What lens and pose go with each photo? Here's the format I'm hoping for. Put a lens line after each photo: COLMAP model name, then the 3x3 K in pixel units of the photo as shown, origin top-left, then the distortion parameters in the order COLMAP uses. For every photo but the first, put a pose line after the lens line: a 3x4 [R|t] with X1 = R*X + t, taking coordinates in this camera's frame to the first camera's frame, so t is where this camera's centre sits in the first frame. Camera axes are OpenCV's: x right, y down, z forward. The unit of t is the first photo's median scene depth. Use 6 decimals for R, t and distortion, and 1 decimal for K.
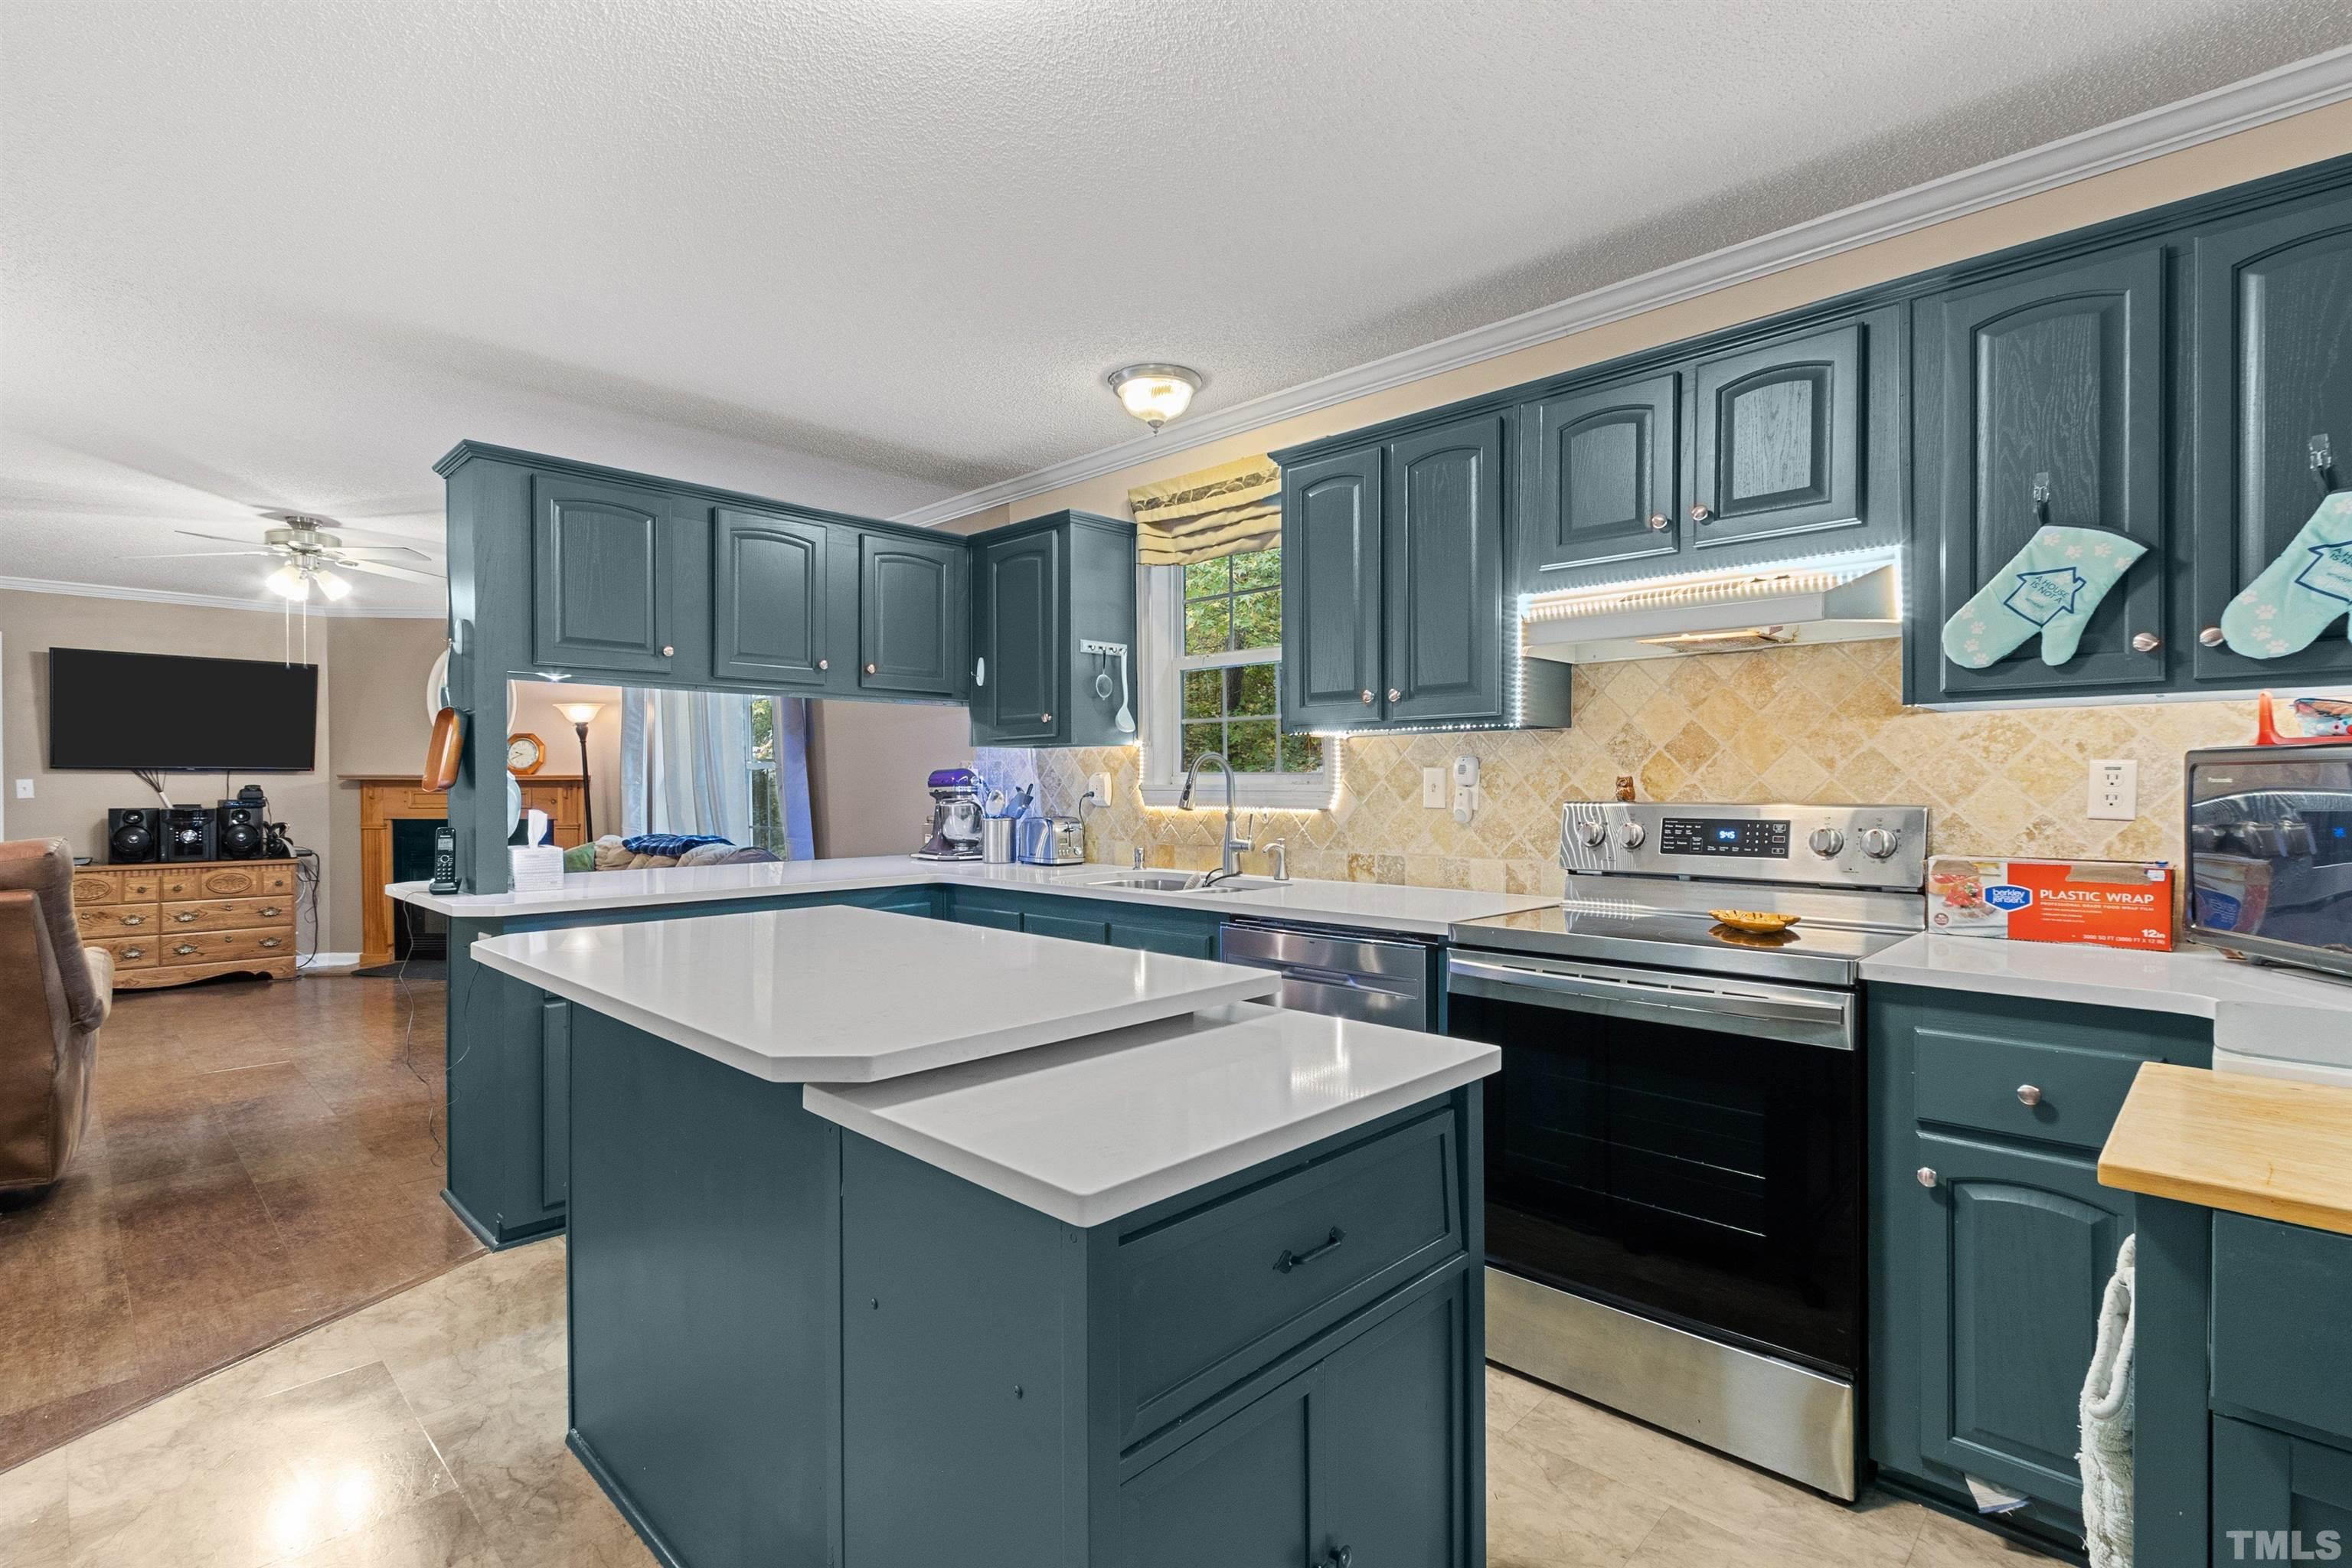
lens RADIAL K [[1095.3, 0, 1176.0], [0, 1095.3, 784.0], [0, 0, 1]] dist [0.001812, 0.000376]
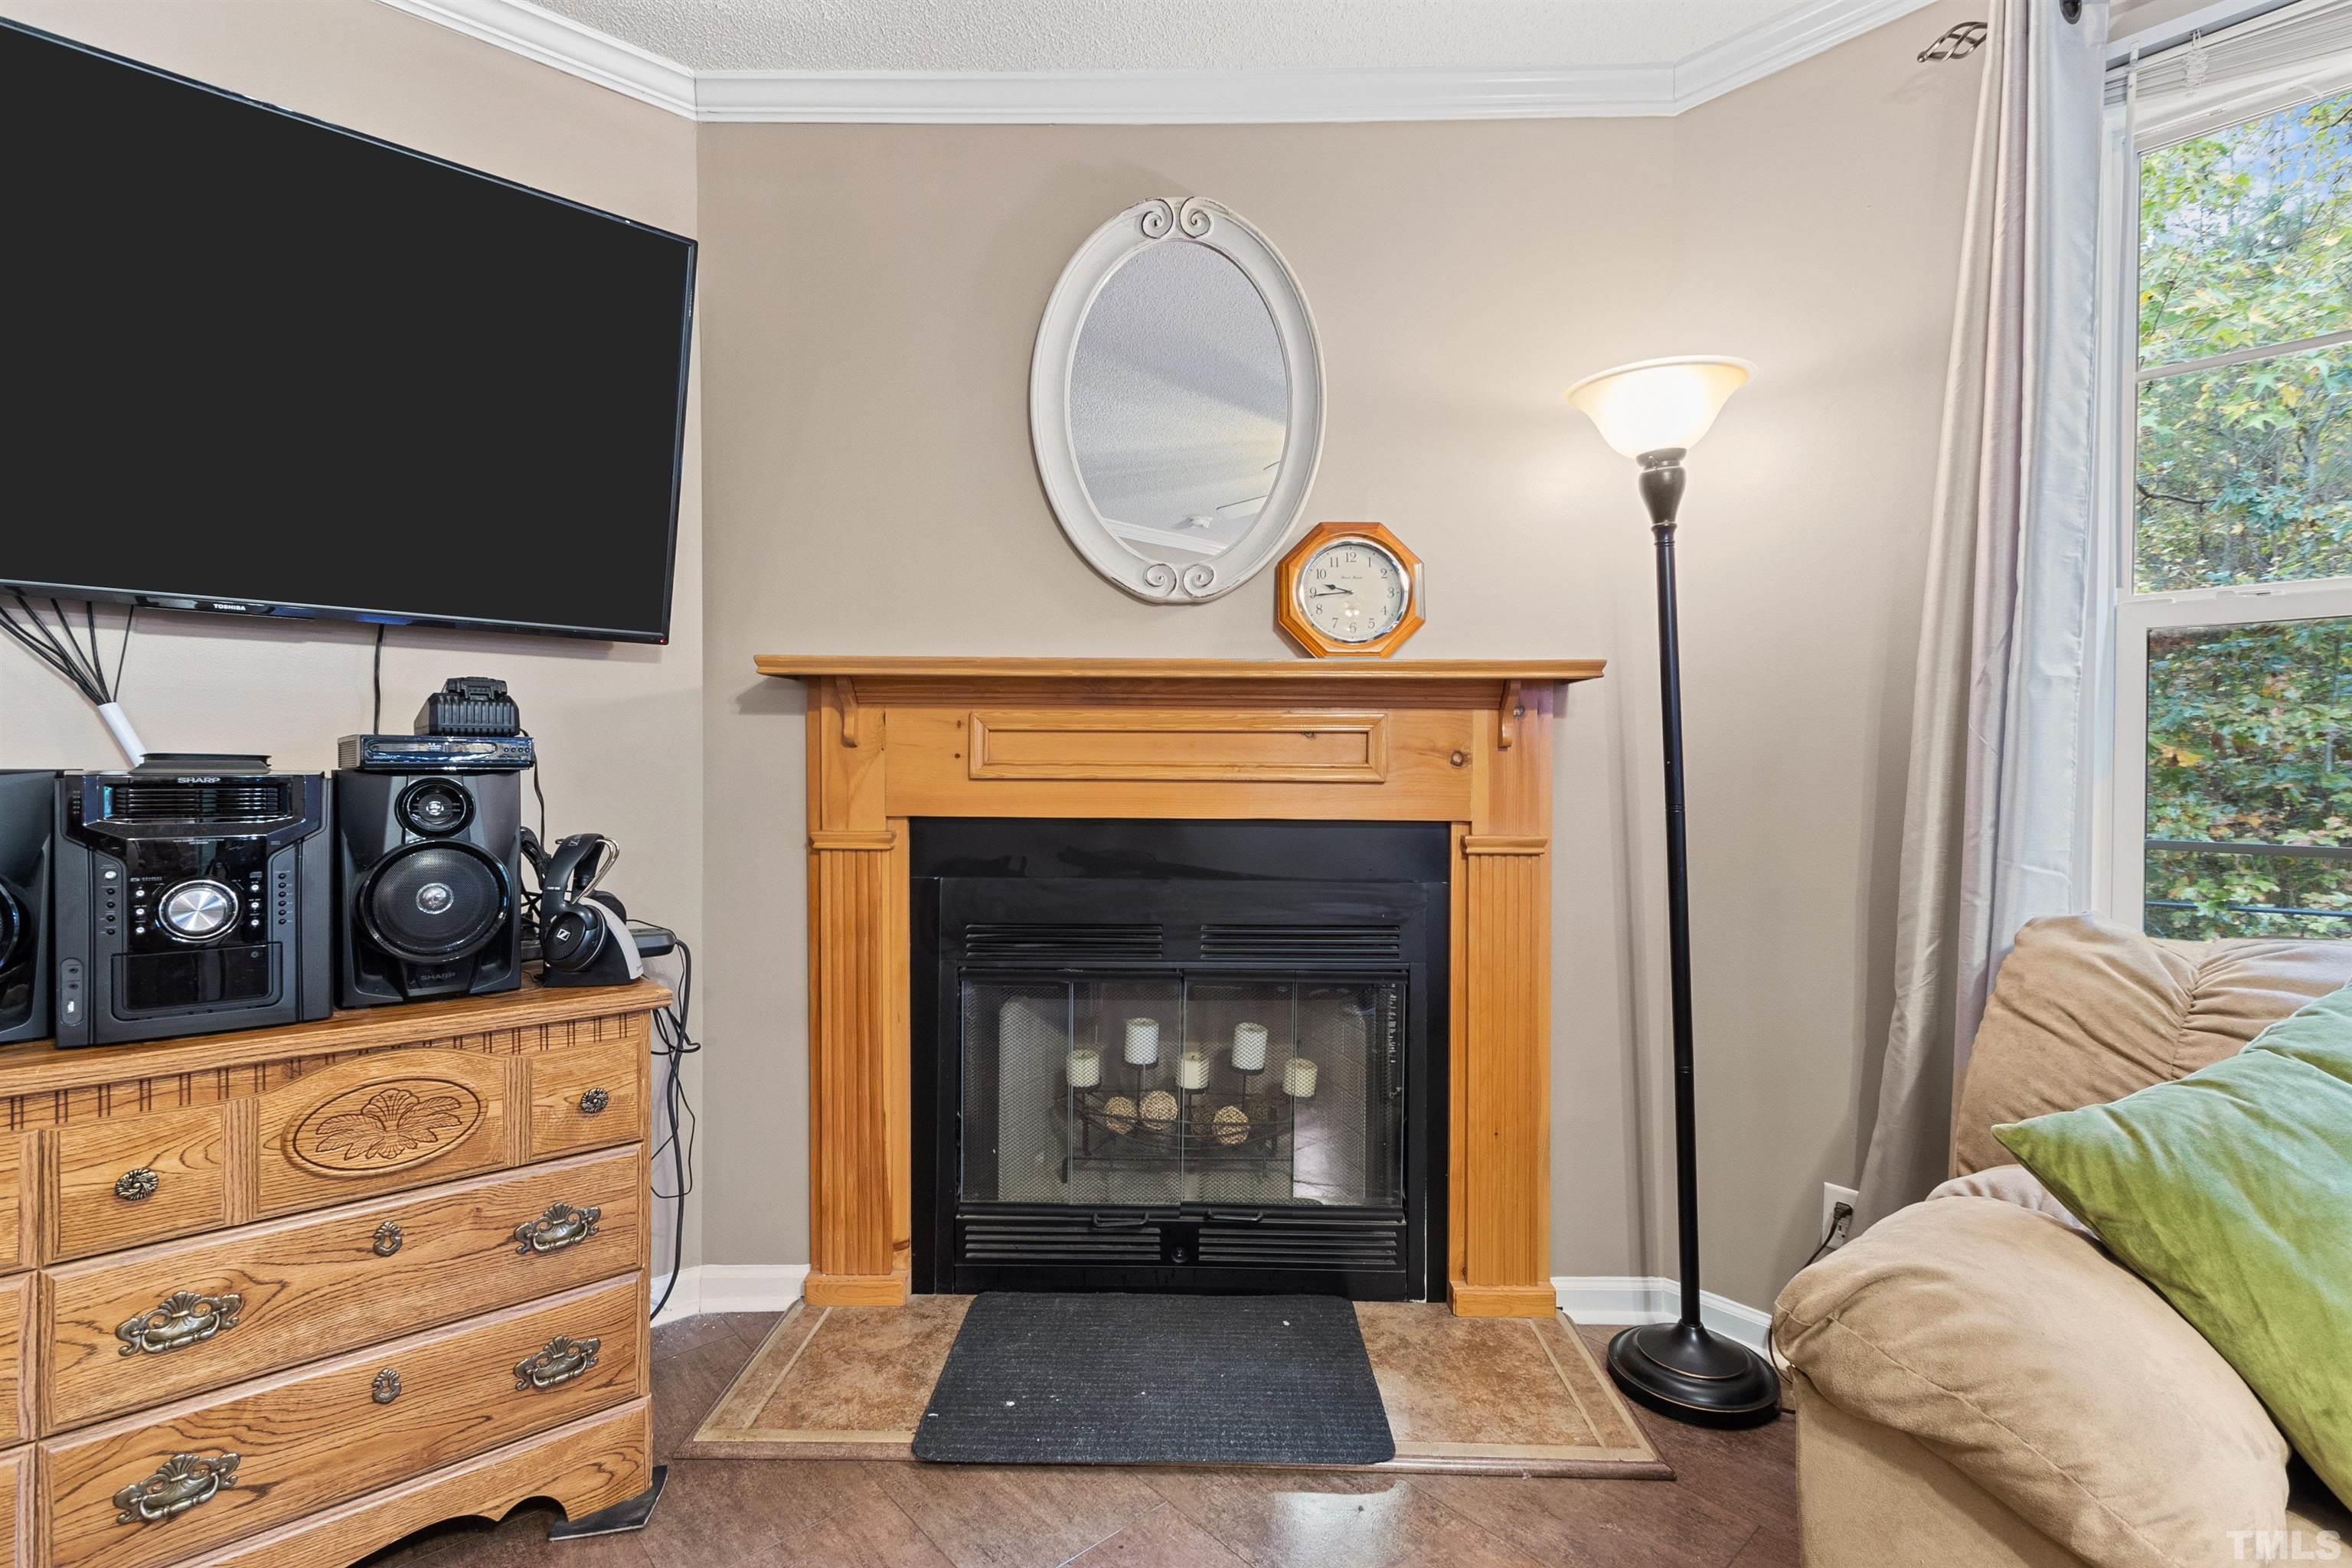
lens RADIAL K [[1074.2, 0, 1177.7], [0, 1074.2, 774.9], [0, 0, 1]] dist [0.004924, 0.000815]
pose [[0.997824, 0.006754, -0.065582, -0.680236], [-0.005991, 0.999912, 0.011817, 0.018623], [0.065656, -0.011399, 0.997777, 0.782819]]
